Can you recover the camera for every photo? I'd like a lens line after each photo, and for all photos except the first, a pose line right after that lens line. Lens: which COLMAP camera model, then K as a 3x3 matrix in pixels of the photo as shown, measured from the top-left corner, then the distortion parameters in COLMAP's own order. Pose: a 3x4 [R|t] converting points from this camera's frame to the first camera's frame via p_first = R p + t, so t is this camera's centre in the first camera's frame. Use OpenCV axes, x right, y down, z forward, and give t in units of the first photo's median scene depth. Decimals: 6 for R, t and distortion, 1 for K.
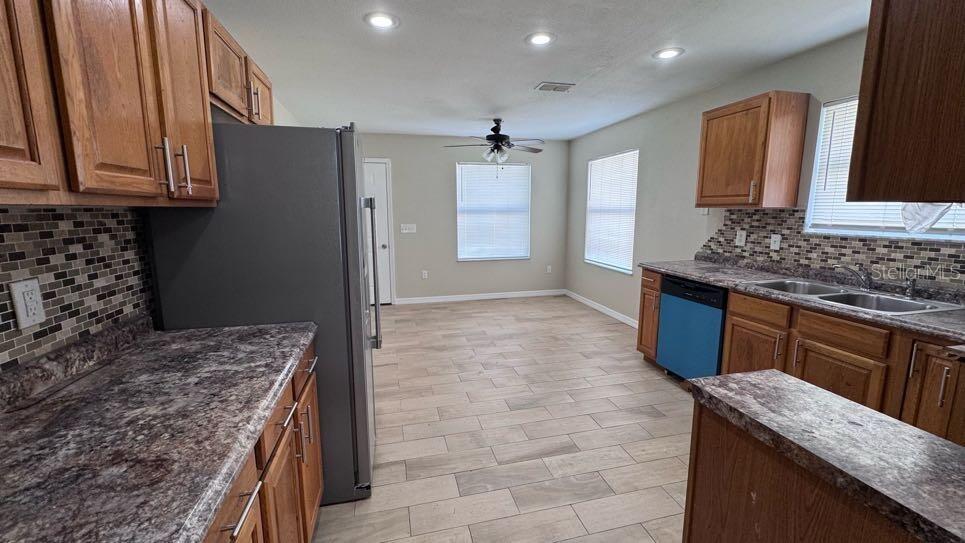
lens RADIAL K [[386.2, 0, 483.8], [0, 386.2, 269.6], [0, 0, 1]] dist [-0.001074, 0.000348]
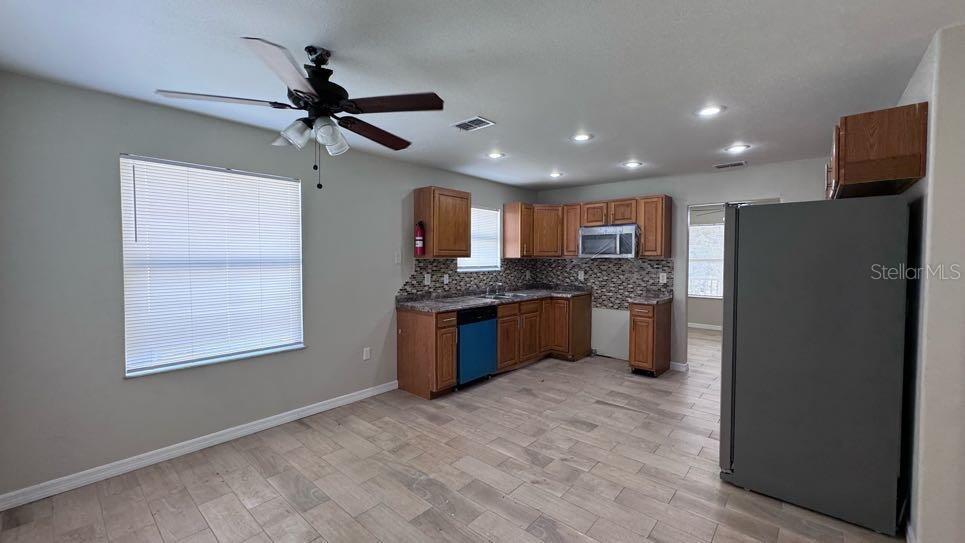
lens RADIAL K [[386.2, 0, 483.8], [0, 386.2, 268.4], [0, 0, 1]] dist [-0.001074, 0.000348]
pose [[-0.570964, -0.025375, 0.820583, -0.669521], [0.126052, 0.984961, 0.118165, -0.290199], [-0.811240, 0.170904, -0.559179, 1.794136]]
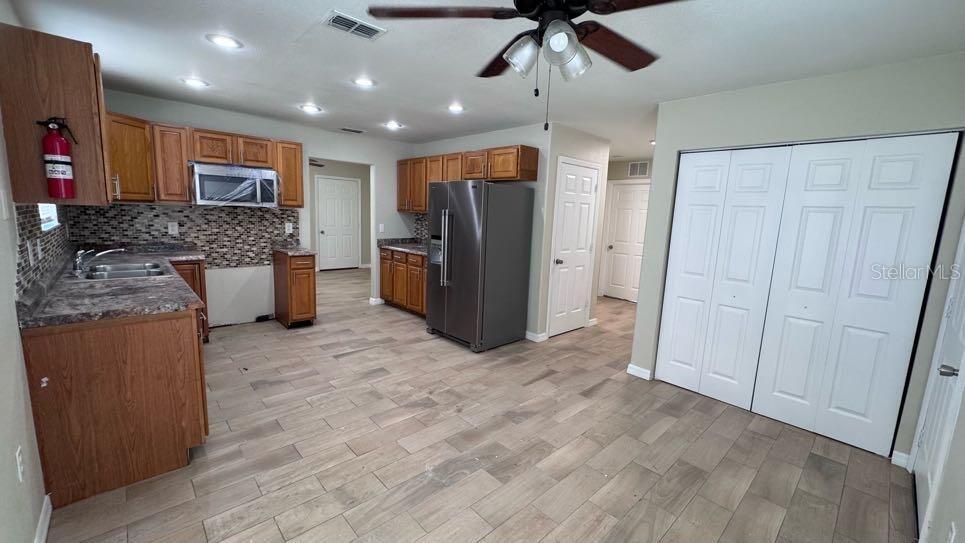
lens RADIAL K [[386.2, 0, 482.7], [0, 386.2, 268.0], [0, 0, 1]] dist [-0.001074, 0.000348]
pose [[-0.875008, 0.035518, -0.482803, 0.375846], [-0.113839, 0.954243, 0.276515, -0.342470], [0.470533, 0.296915, -0.830927, 2.052946]]
